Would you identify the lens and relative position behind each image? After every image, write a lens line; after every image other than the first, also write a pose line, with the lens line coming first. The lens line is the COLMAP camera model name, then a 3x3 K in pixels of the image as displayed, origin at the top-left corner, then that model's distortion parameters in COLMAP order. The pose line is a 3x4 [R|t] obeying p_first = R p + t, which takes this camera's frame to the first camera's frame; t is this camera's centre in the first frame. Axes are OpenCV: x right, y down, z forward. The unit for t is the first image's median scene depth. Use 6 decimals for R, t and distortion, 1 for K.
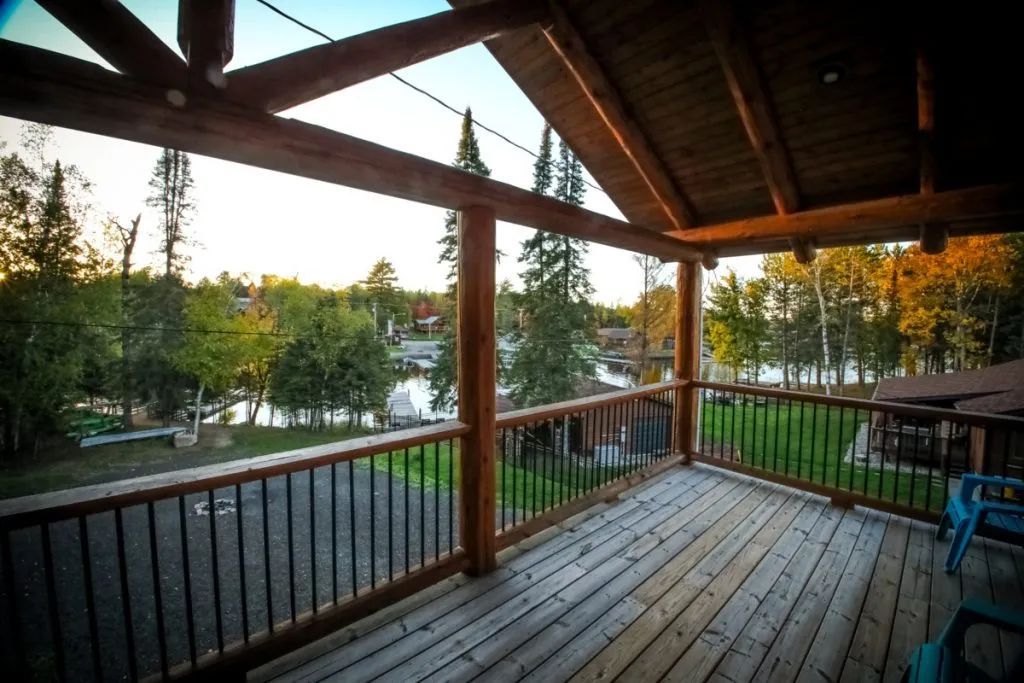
lens RADIAL K [[413.9, 0, 507.6], [0, 413.9, 339.8], [0, 0, 1]] dist [-0.031477, -0.003150]
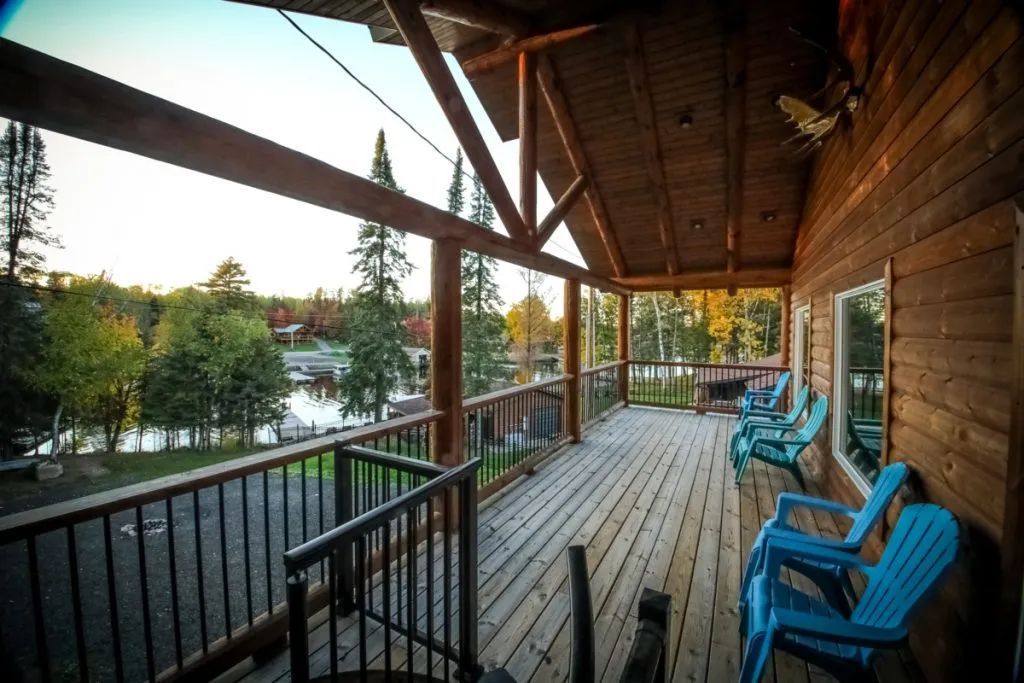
lens RADIAL K [[434.6, 0, 512.0], [0, 434.6, 341.5], [0, 0, 1]] dist [-0.034665, -0.000841]
pose [[0.938718, -0.017596, 0.344237, -0.165650], [0.022859, 0.999676, -0.011235, 0.006003], [-0.343928, 0.018416, 0.938815, -0.150987]]
